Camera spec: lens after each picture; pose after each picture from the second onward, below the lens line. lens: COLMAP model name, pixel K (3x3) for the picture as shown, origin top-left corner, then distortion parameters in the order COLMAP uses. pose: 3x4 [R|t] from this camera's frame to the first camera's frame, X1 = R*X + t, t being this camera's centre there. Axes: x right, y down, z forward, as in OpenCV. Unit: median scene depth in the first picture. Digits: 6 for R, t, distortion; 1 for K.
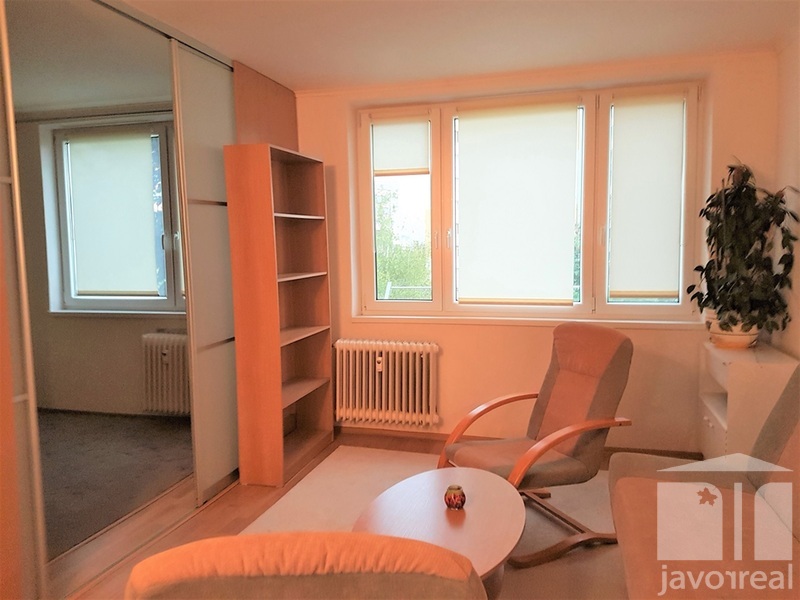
lens RADIAL K [[608.8, 0, 402.3], [0, 608.8, 297.3], [0, 0, 1]] dist [0.223990, -0.383535]
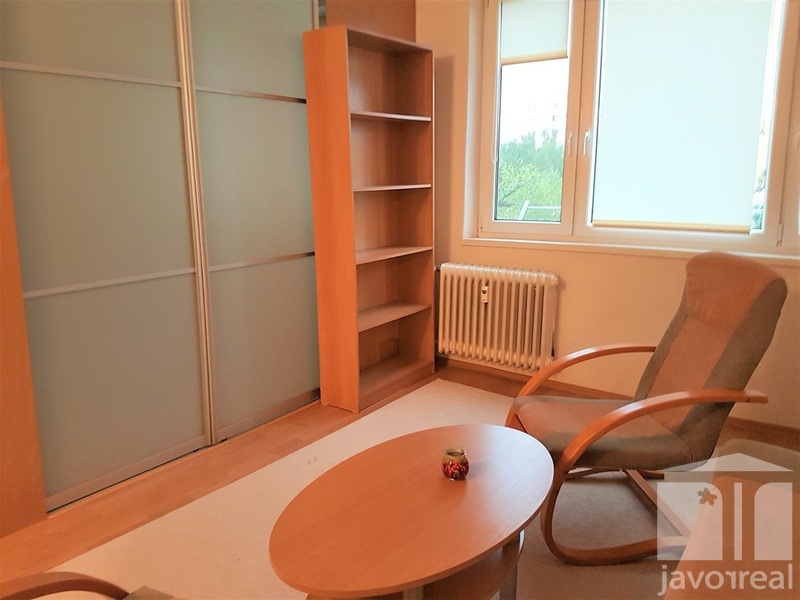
lens RADIAL K [[608.8, 0, 402.3], [0, 608.8, 297.3], [0, 0, 1]] dist [0.223990, -0.383535]
pose [[0.936467, 0.079082, -0.341724, 0.168202], [-0.039457, 0.991819, 0.121399, 0.015162], [0.348529, -0.100203, 0.931927, 0.172557]]
